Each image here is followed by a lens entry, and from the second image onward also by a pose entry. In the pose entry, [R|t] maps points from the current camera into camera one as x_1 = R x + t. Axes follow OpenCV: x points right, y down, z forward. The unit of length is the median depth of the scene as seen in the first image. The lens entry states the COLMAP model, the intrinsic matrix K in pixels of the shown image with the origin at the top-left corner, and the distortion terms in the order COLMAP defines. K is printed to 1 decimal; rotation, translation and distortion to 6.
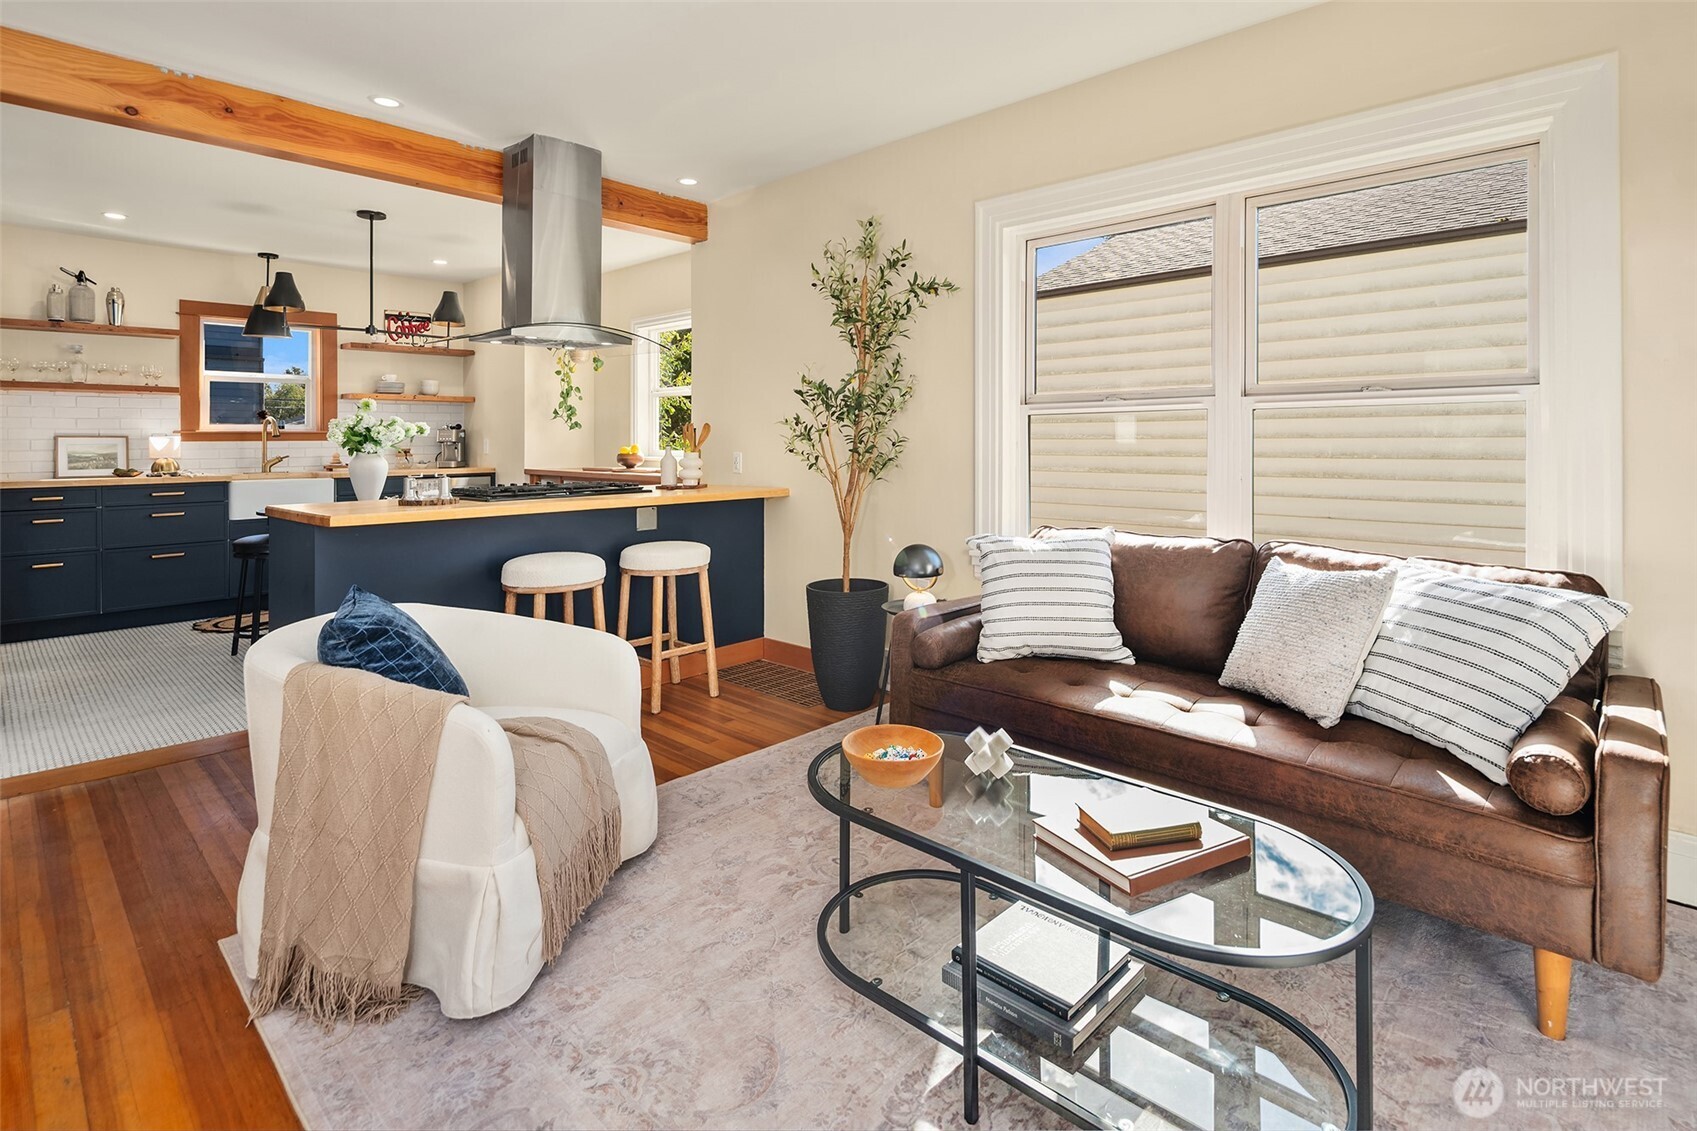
lens RADIAL K [[841.3, 0, 864.3], [0, 841.3, 447.7], [0, 0, 1]] dist [0.000483, -0.002418]
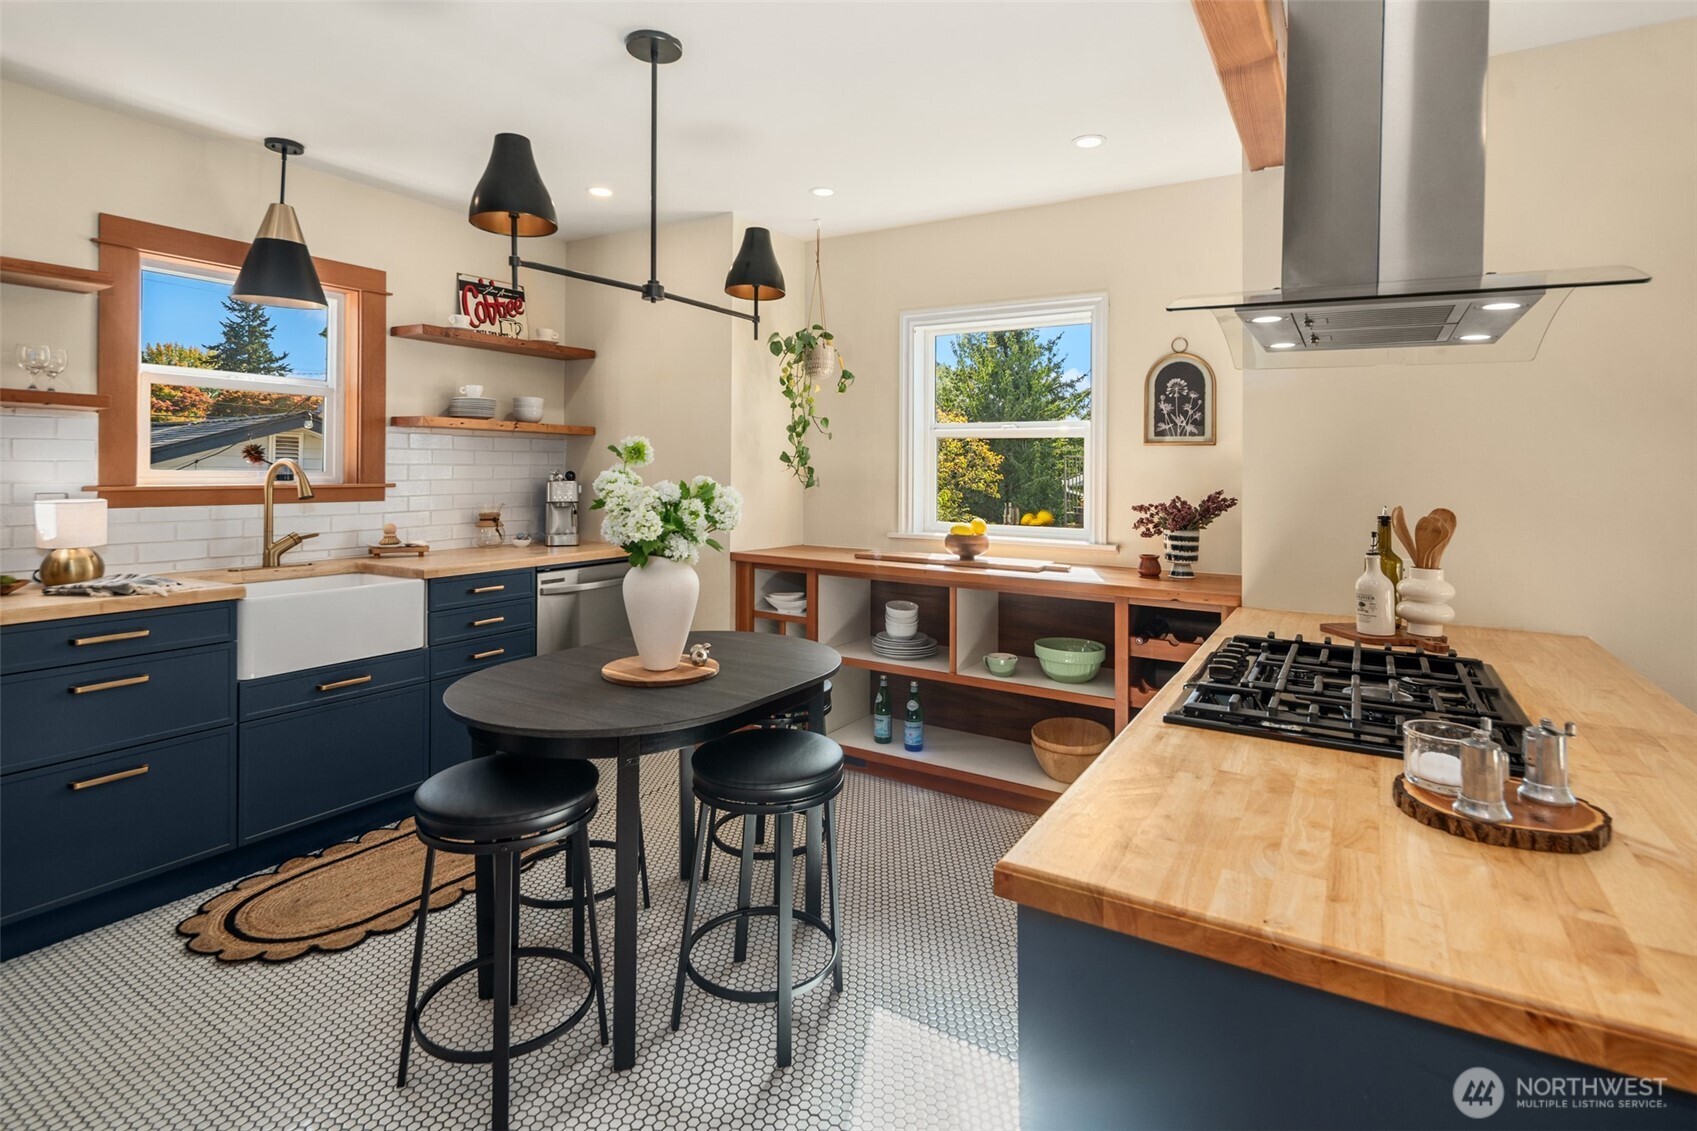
lens RADIAL K [[837.9, 0, 851.6], [0, 837.9, 477.3], [0, 0, 1]] dist [0.000298, -0.000409]
pose [[0.975365, 0.010318, 0.220357, -0.847350], [-0.009777, 0.999946, -0.003548, -0.047520], [-0.220382, 0.001306, 0.975413, 0.746259]]
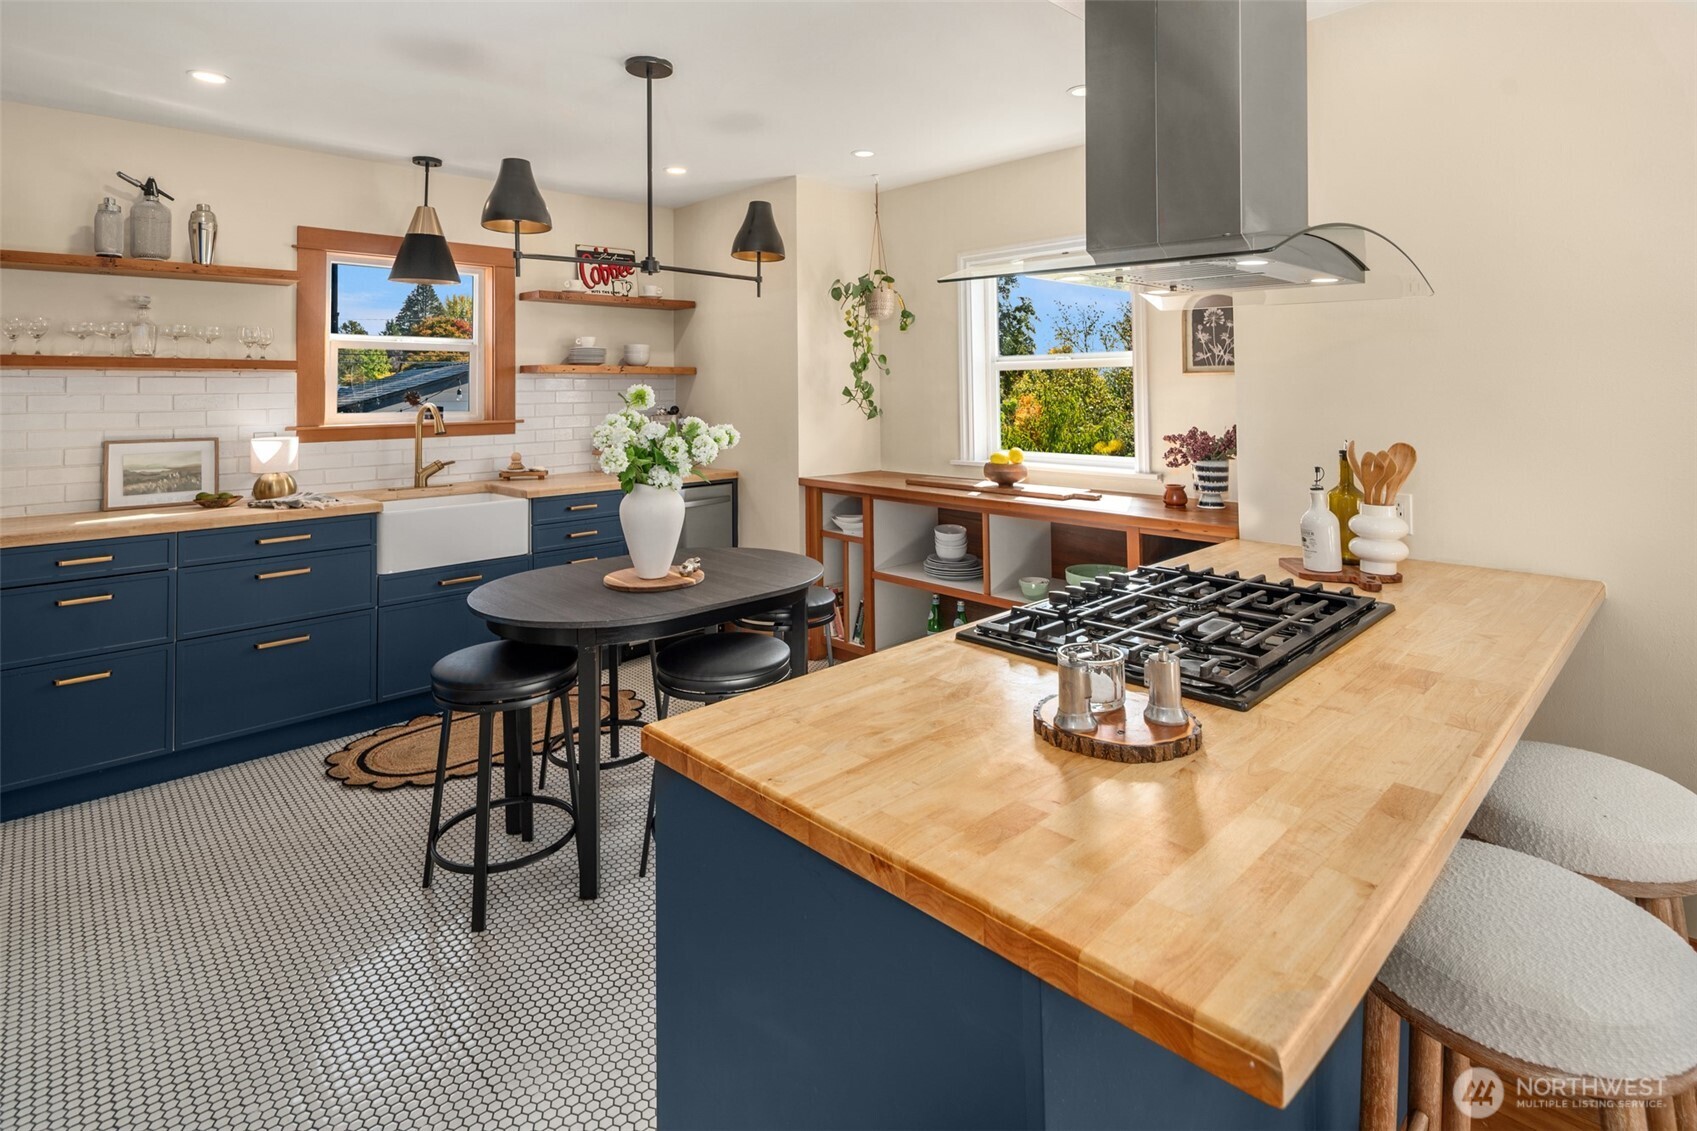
lens RADIAL K [[840.0, 0, 894.5], [0, 840.0, 375.3], [0, 0, 1]] dist [0.001268, 0.000212]
pose [[0.999787, -0.004032, -0.020225, -0.575979], [0.003488, 0.999632, -0.026898, -0.069478], [0.020326, 0.026822, 0.999434, 0.612060]]
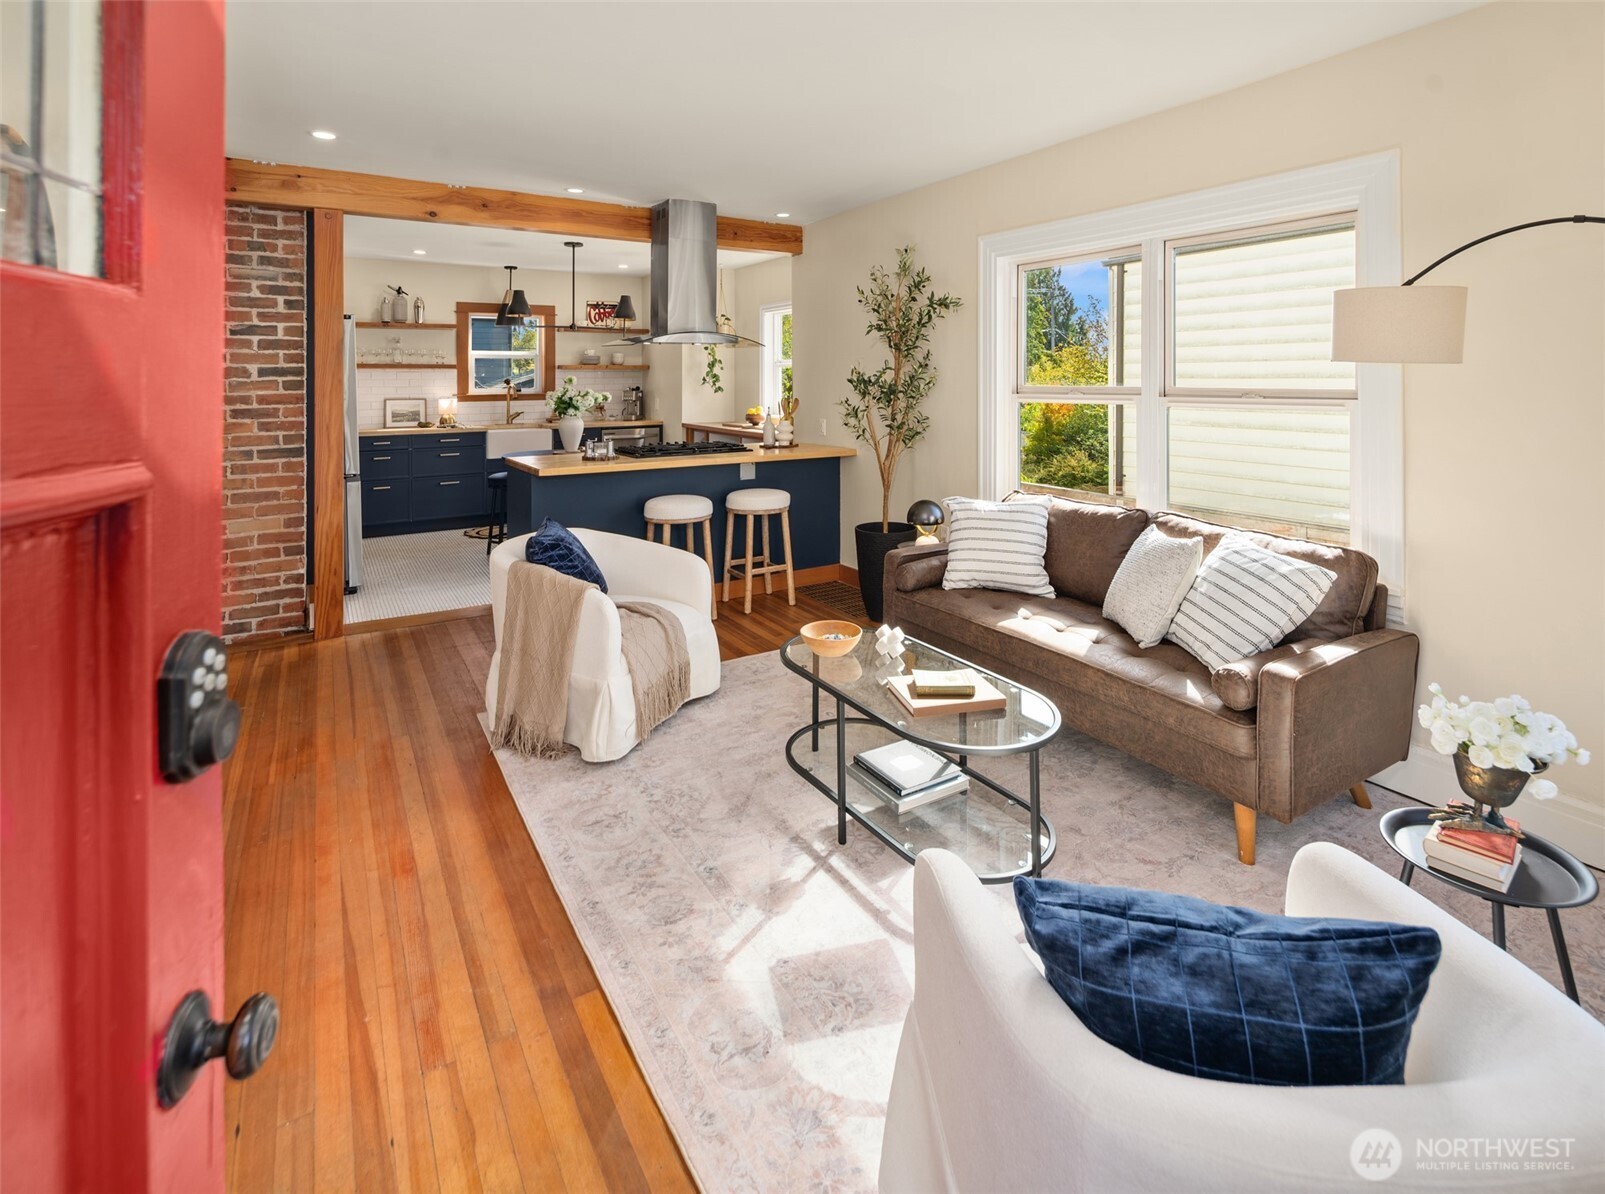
lens RADIAL K [[799.5, 0, 801.0], [0, 799.5, 379.4], [0, 0, 1]] dist [-0.001627, -0.000090]
pose [[0.962685, -0.002756, -0.270610, 0.191312], [0.000708, 0.999970, -0.007664, -0.059198], [0.270623, 0.007187, 0.962659, -0.243732]]
